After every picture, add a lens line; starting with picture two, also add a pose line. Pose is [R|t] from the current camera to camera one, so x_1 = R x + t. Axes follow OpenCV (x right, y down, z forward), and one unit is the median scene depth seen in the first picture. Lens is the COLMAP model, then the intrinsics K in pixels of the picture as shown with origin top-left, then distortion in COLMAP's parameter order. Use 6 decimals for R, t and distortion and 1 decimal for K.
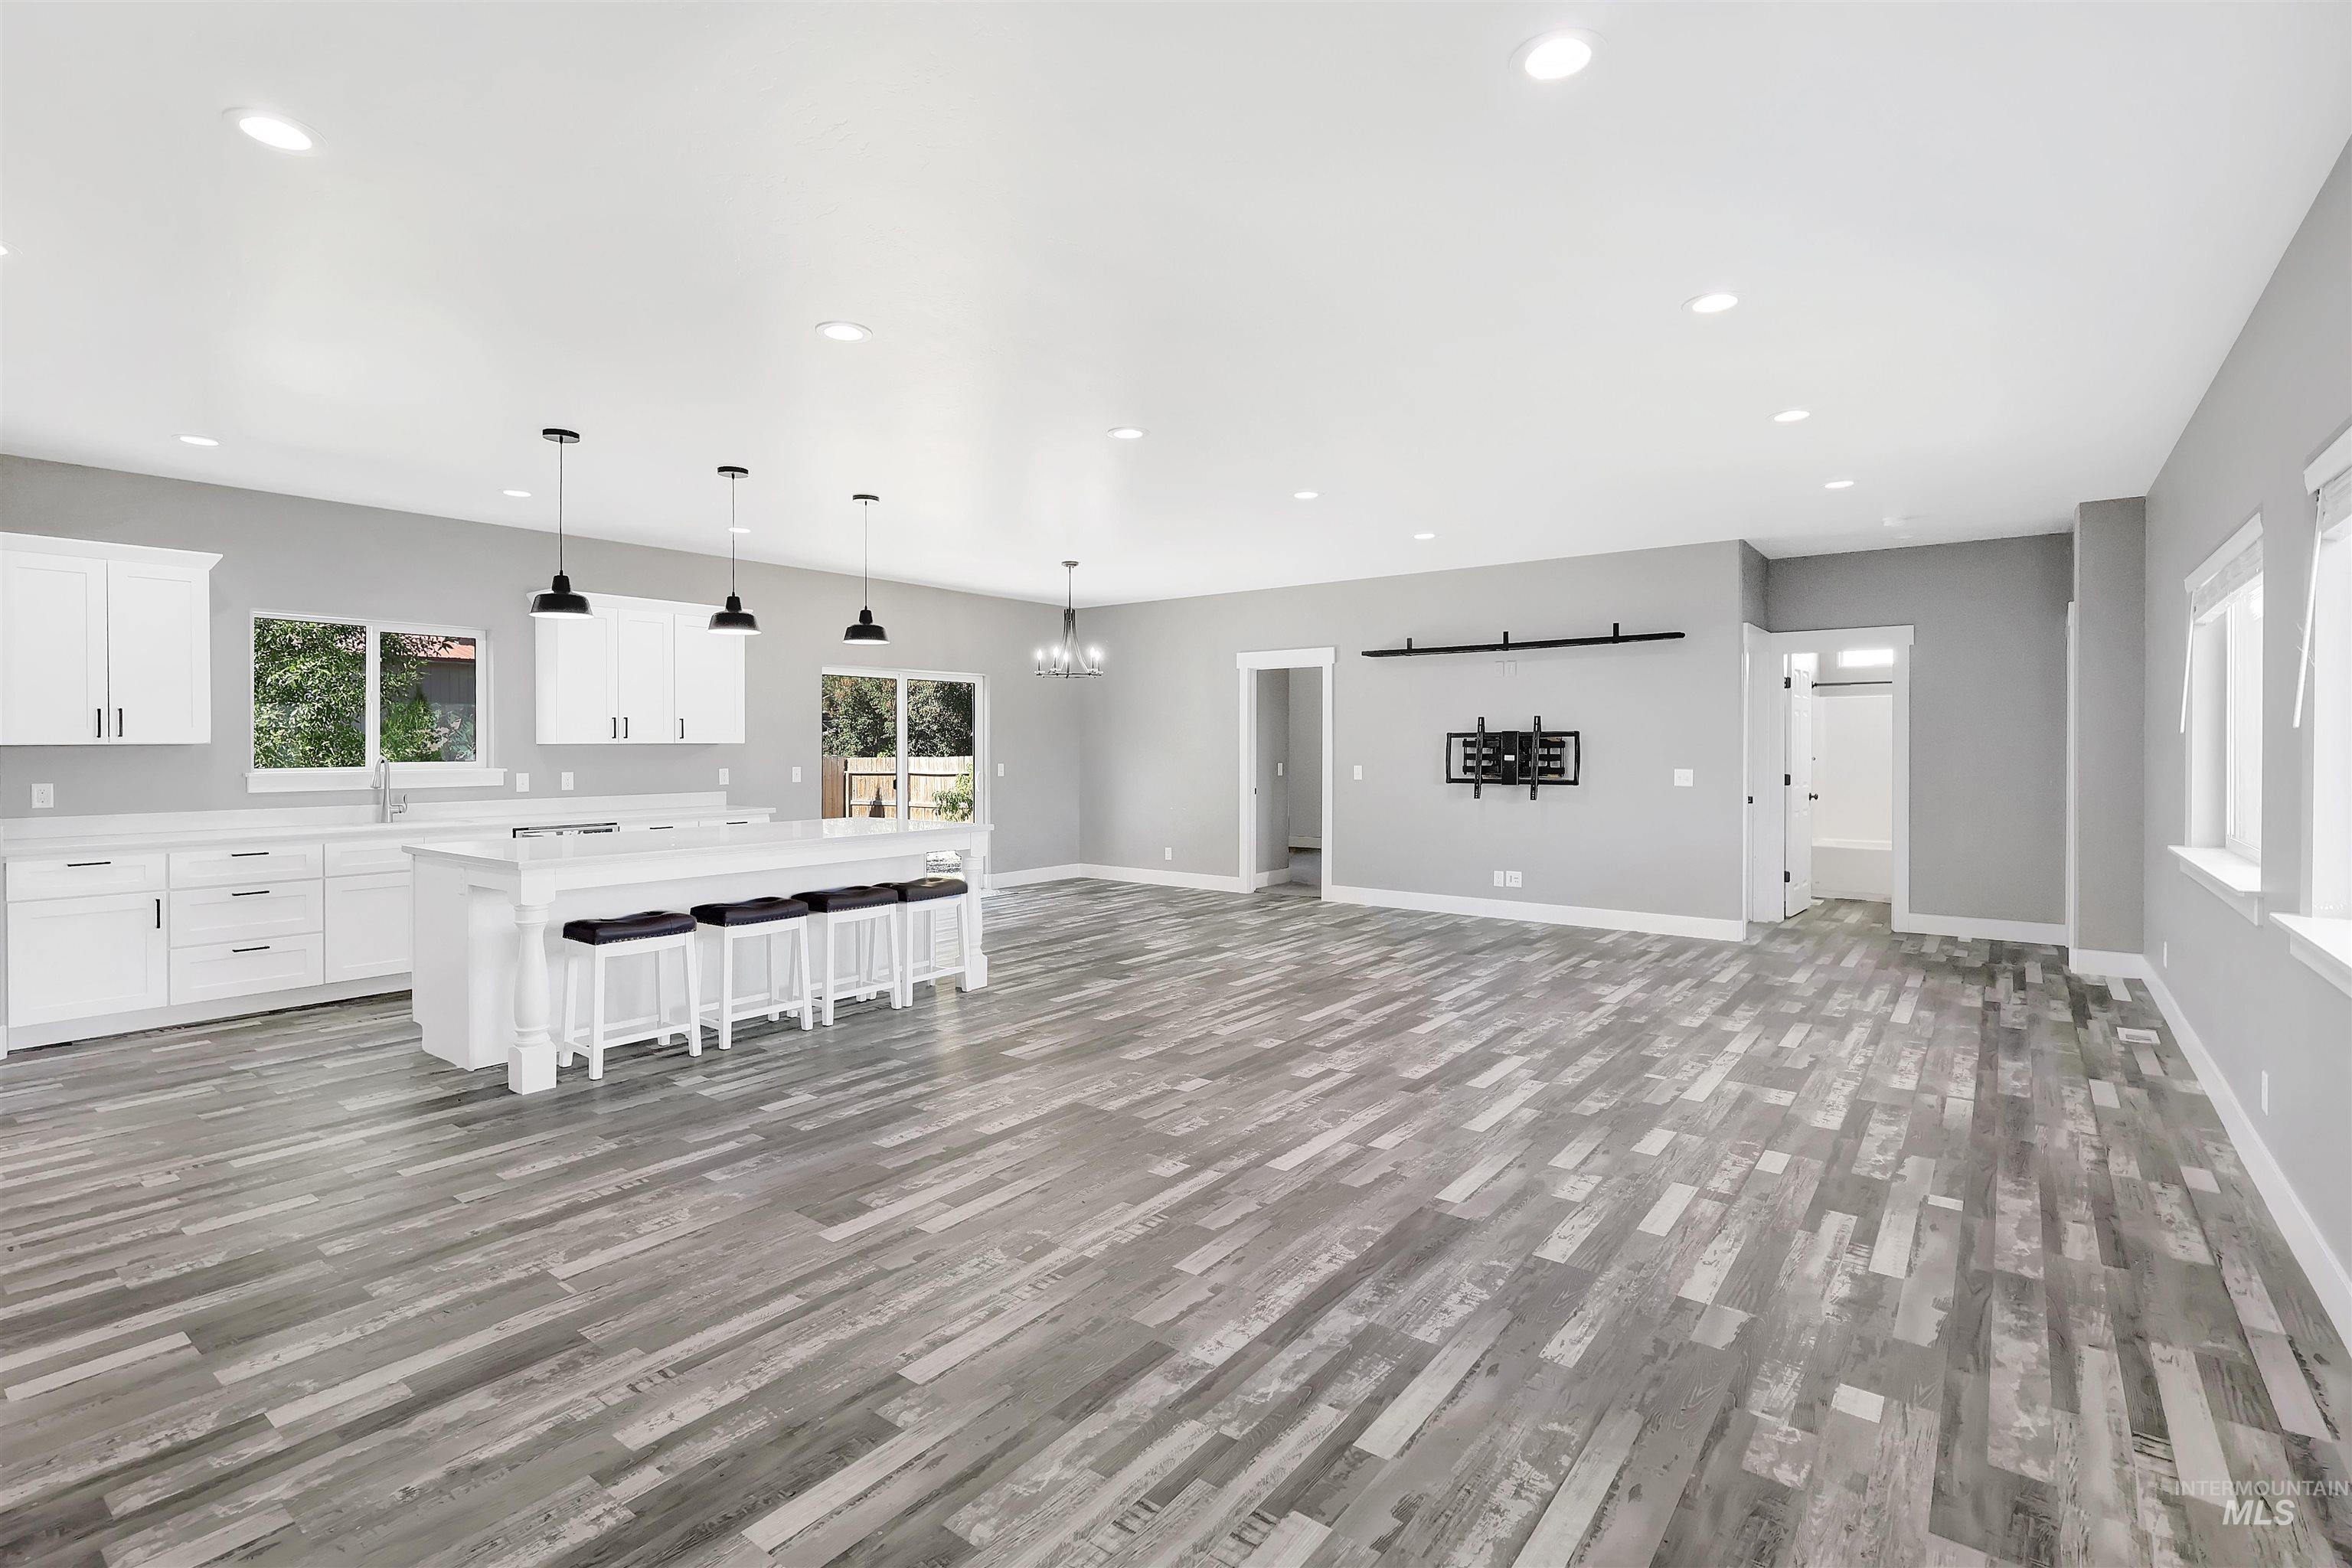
lens RADIAL K [[1104.6, 0, 1184.5], [0, 1104.6, 749.0], [0, 0, 1]] dist [-0.009982, 0.000505]
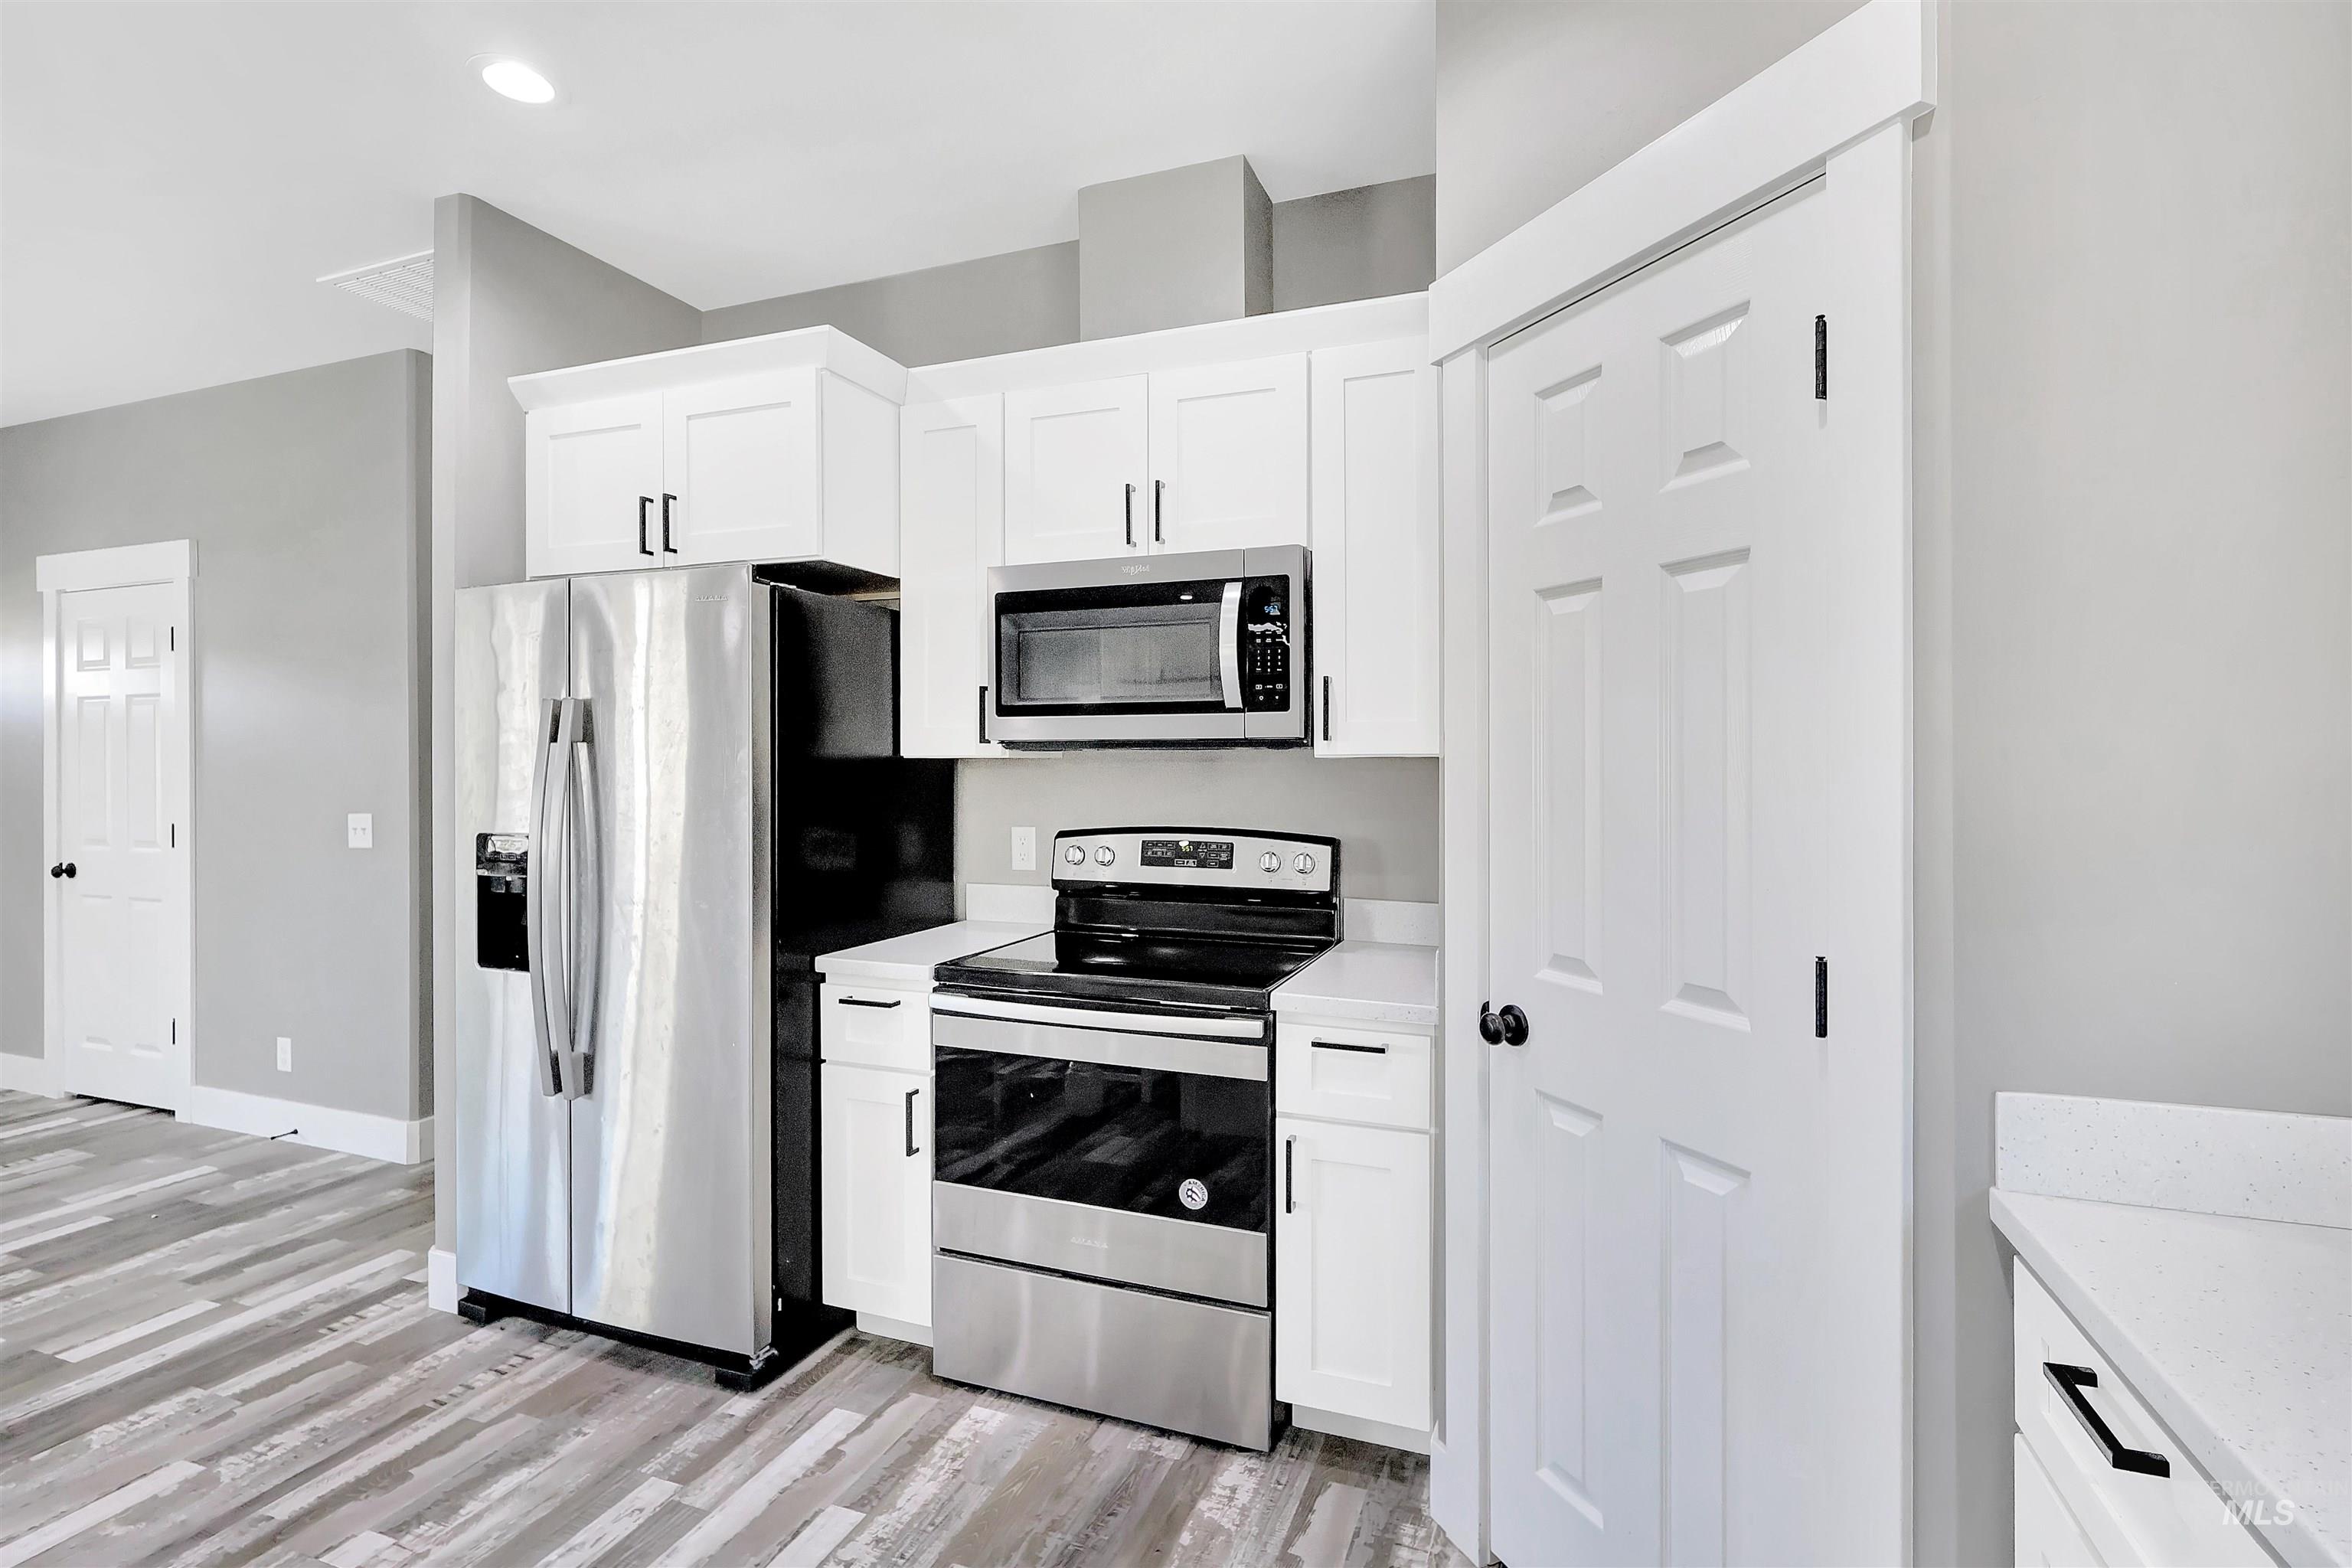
lens RADIAL K [[1104.7, 0, 1180.2], [0, 1104.7, 768.3], [0, 0, 1]] dist [0.000562, 0.000462]
pose [[-0.959802, 0.004060, -0.280649, -0.802008], [0.001860, 0.999965, 0.008104, -0.001977], [0.280673, 0.007256, -0.959776, 1.121151]]
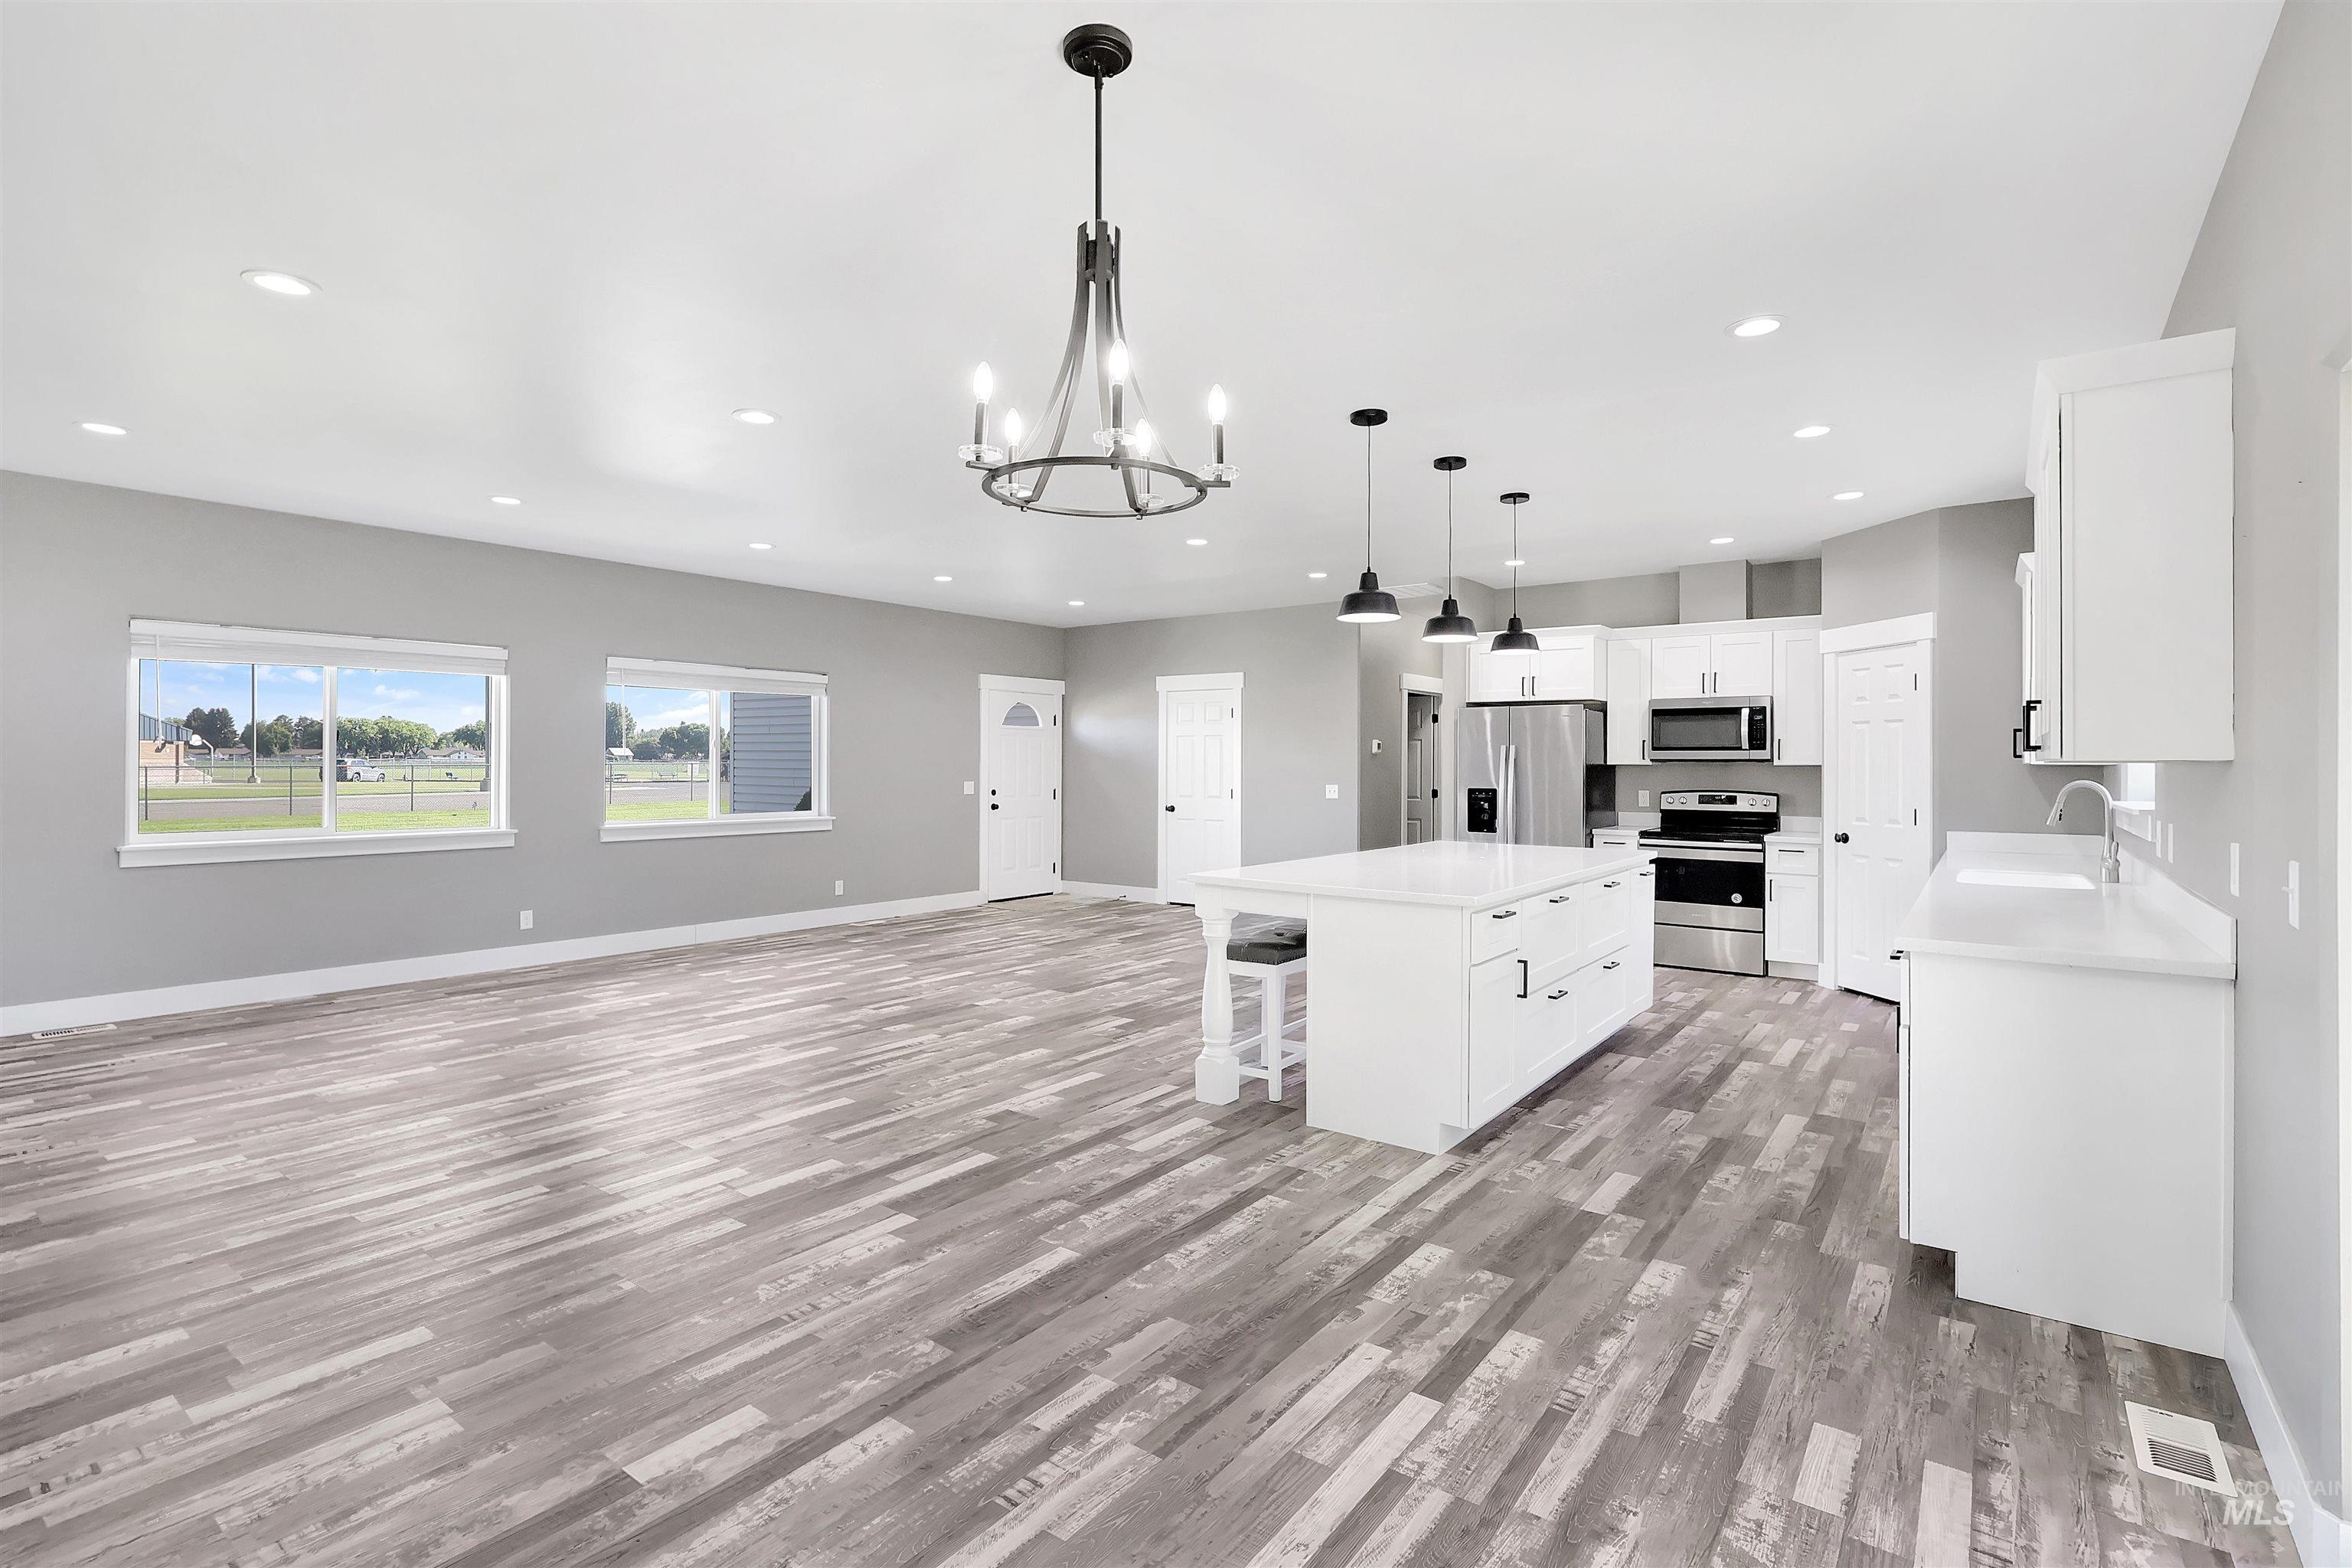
lens RADIAL K [[1097.7, 0, 1188.4], [0, 1097.7, 764.9], [0, 0, 1]] dist [0.000262, 0.000350]
pose [[-0.999908, -0.002761, -0.013255, -0.202506], [-0.002812, 0.999989, 0.003763, -0.006301], [0.013244, 0.003800, -0.999905, 2.111818]]
